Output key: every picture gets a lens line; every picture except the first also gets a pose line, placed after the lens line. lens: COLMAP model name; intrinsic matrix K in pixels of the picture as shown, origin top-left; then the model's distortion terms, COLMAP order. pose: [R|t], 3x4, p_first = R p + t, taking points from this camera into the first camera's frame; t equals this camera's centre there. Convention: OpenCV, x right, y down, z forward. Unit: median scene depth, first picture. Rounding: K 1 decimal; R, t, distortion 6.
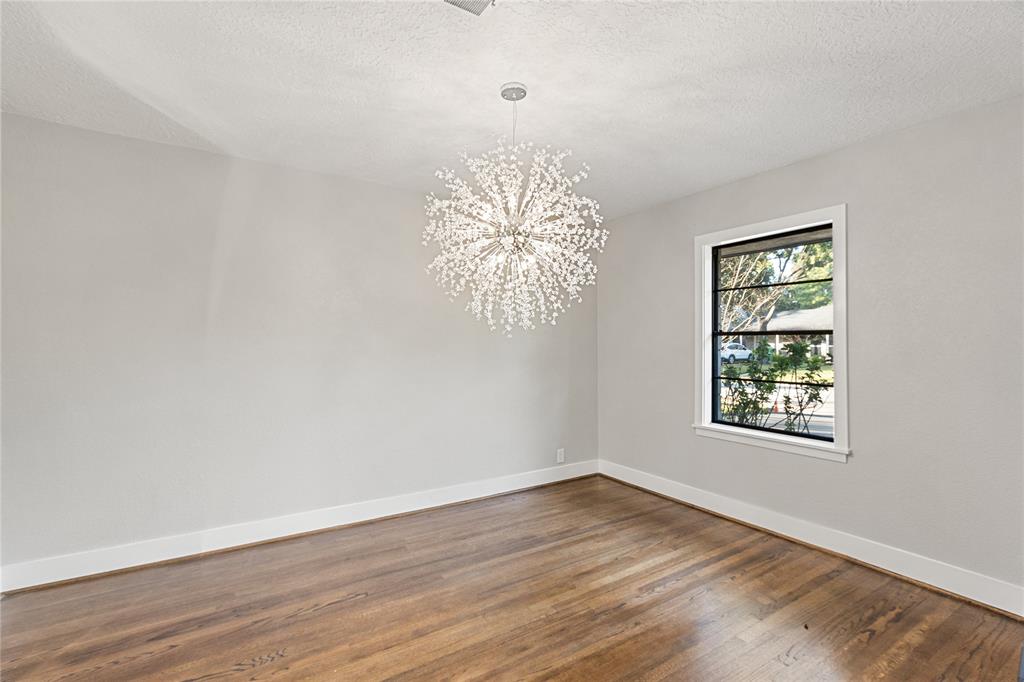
lens RADIAL K [[470.6, 0, 512.2], [0, 470.6, 338.5], [0, 0, 1]] dist [0.003744, -0.001356]
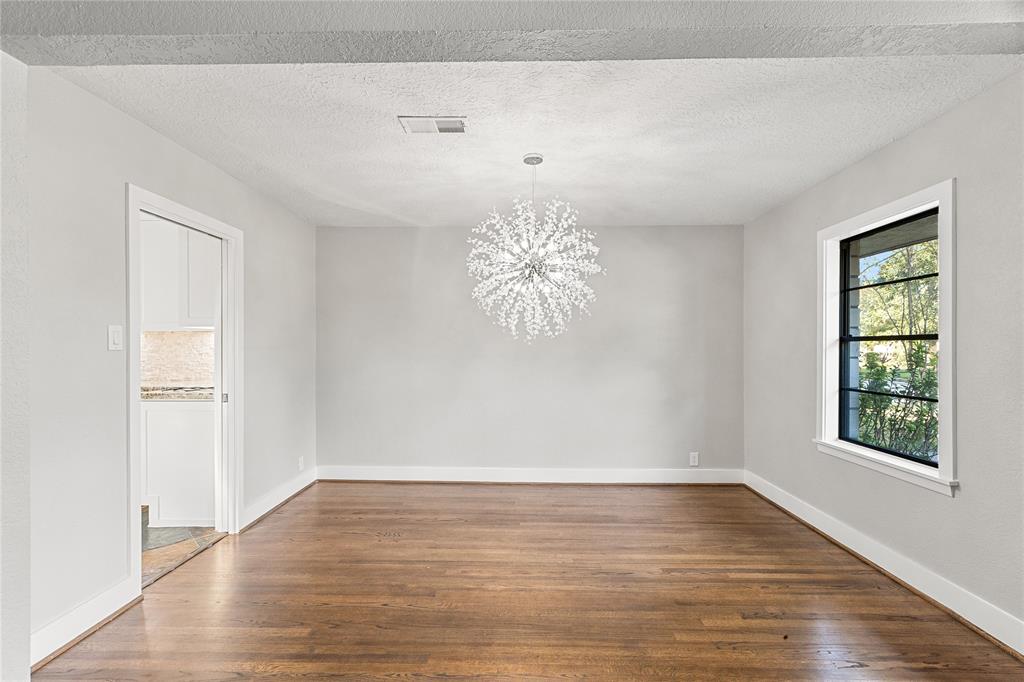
lens RADIAL K [[470.6, 0, 512.4], [0, 470.6, 346.5], [0, 0, 1]] dist [0.003744, -0.001356]
pose [[0.825869, -0.000755, -0.563861, 0.532350], [0.004429, 0.999977, 0.005149, -0.004561], [0.563845, -0.006750, 0.825853, -0.102718]]
